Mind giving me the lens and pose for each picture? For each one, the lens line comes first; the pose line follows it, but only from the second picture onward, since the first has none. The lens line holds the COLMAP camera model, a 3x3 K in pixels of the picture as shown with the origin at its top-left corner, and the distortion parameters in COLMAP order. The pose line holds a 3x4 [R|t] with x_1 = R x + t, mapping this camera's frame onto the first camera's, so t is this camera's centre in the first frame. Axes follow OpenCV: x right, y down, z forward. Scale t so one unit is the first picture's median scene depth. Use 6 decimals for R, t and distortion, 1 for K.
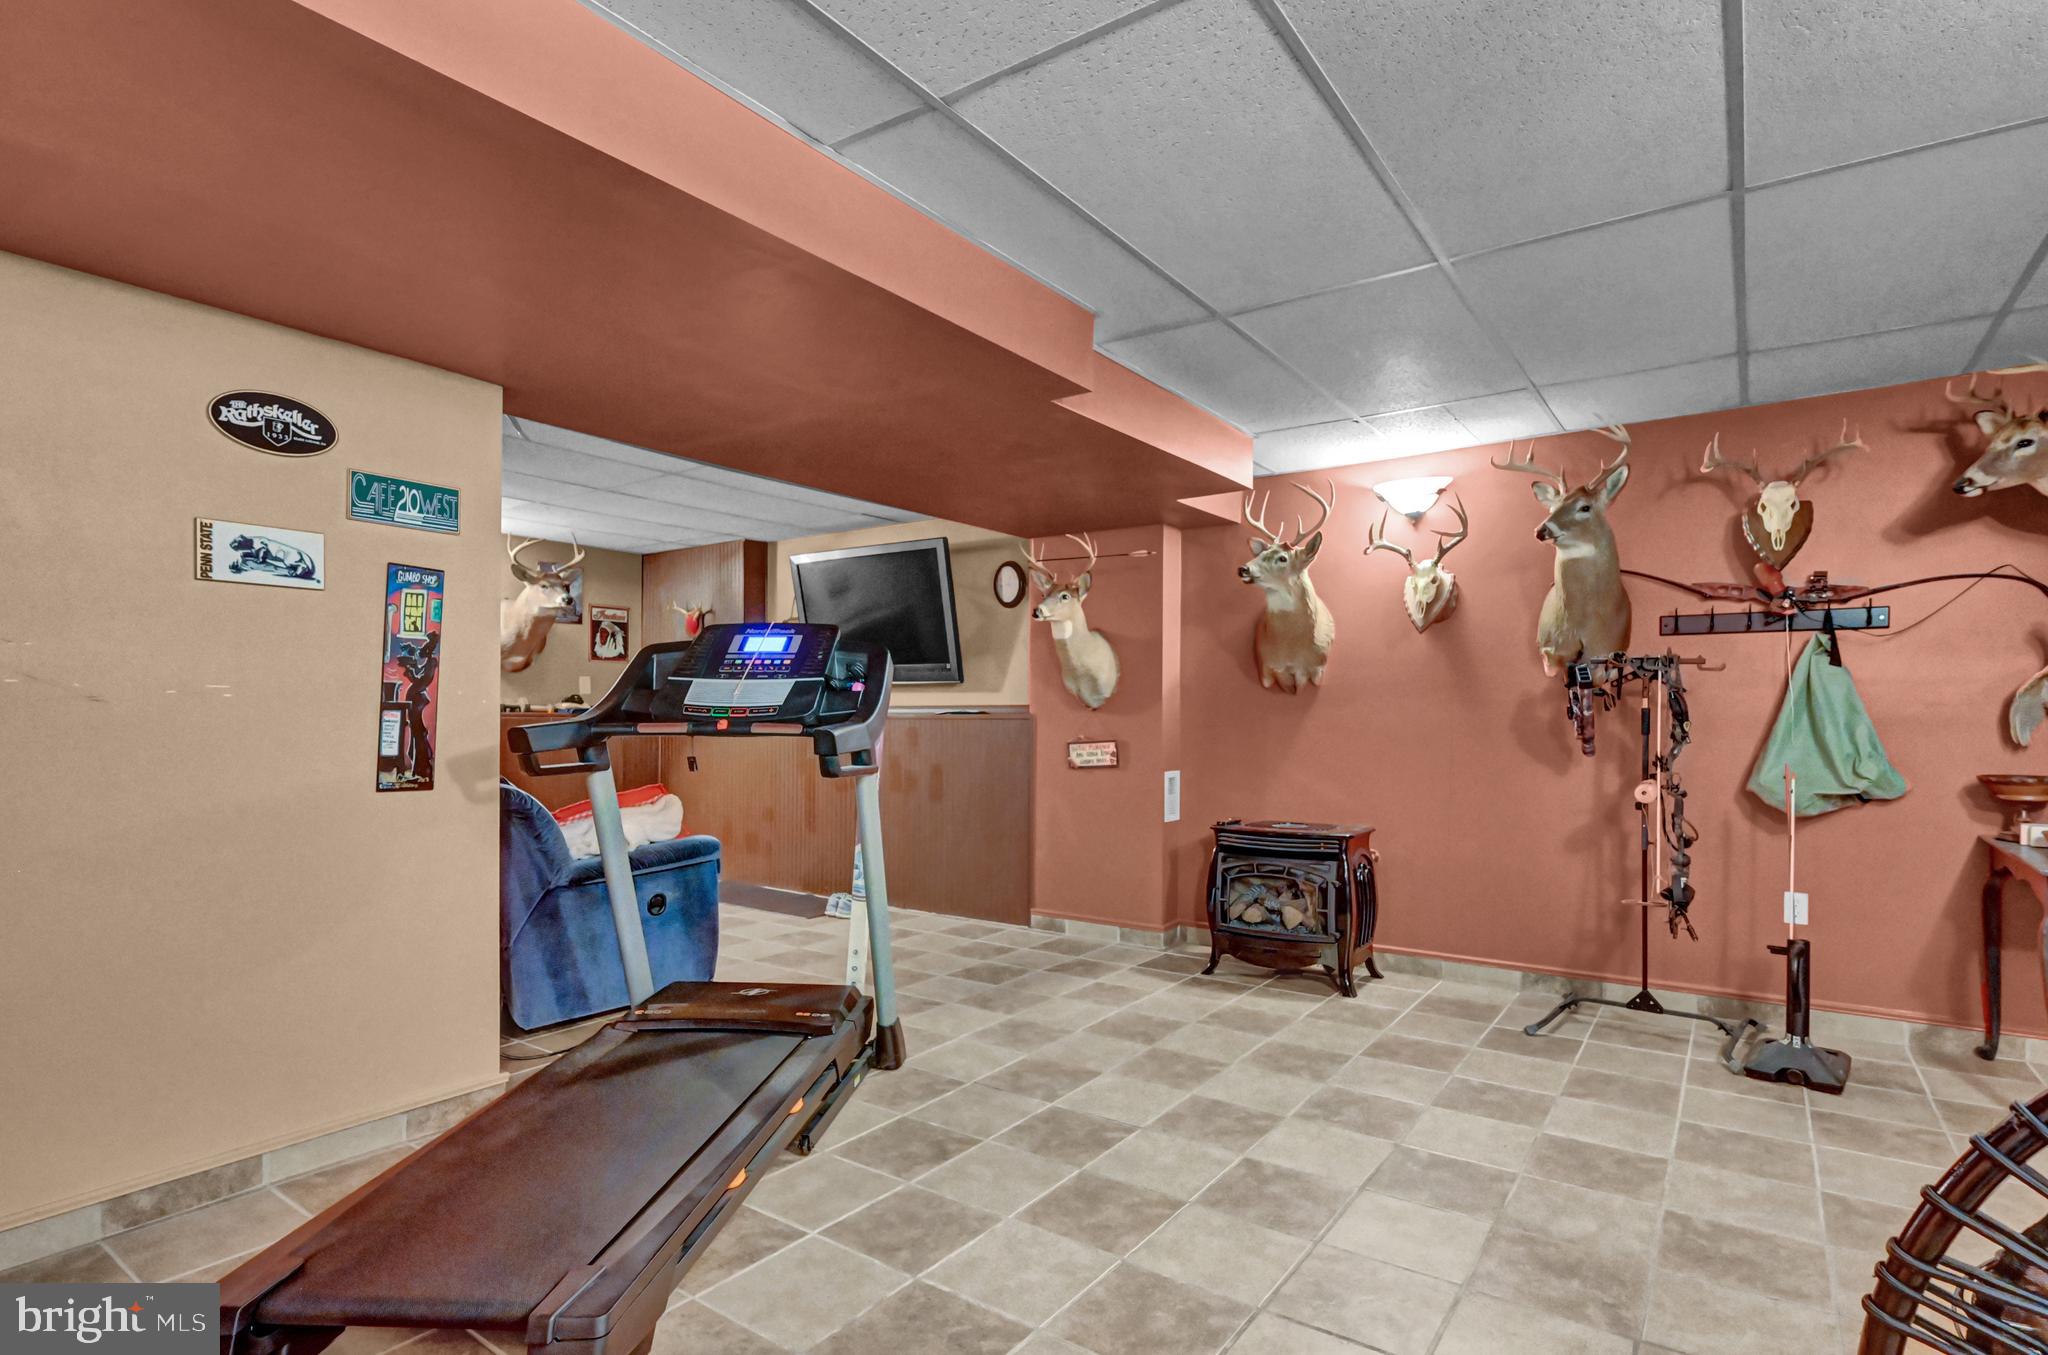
lens RADIAL K [[1034.3, 0, 1027.9], [0, 1034.3, 718.1], [0, 0, 1]] dist [0.002186, 0.000194]
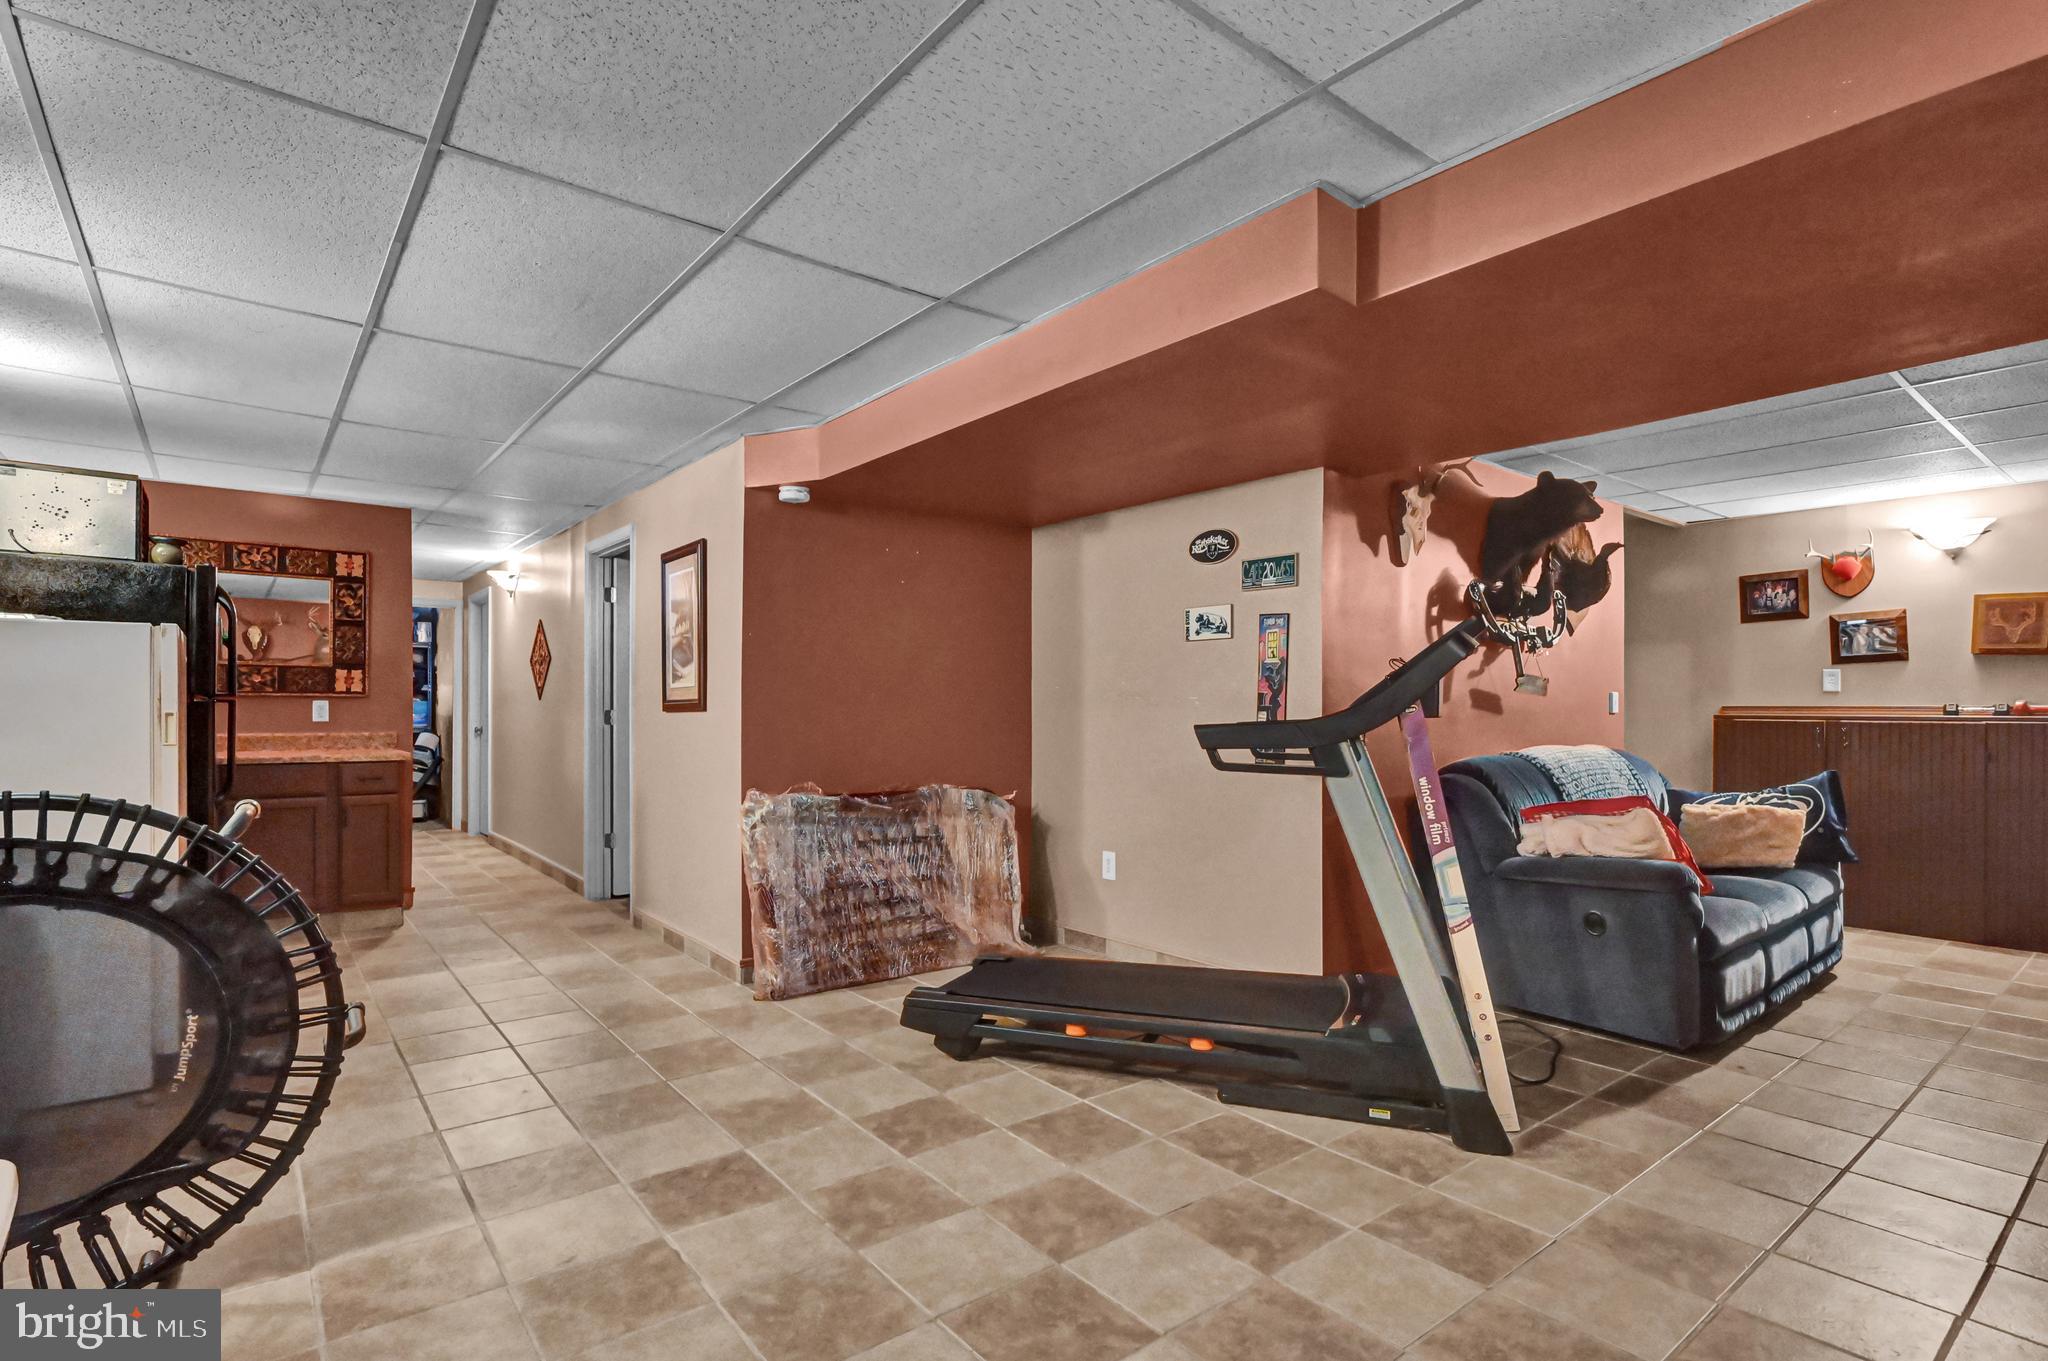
lens RADIAL K [[985.2, 0, 1029.1], [0, 985.2, 700.5], [0, 0, 1]] dist [0.000784, 0.000094]
pose [[-0.278808, -0.012798, -0.960262, 0.905215], [-0.008038, 0.999907, -0.010993, -0.004209], [0.960313, 0.004653, -0.278885, 1.116581]]
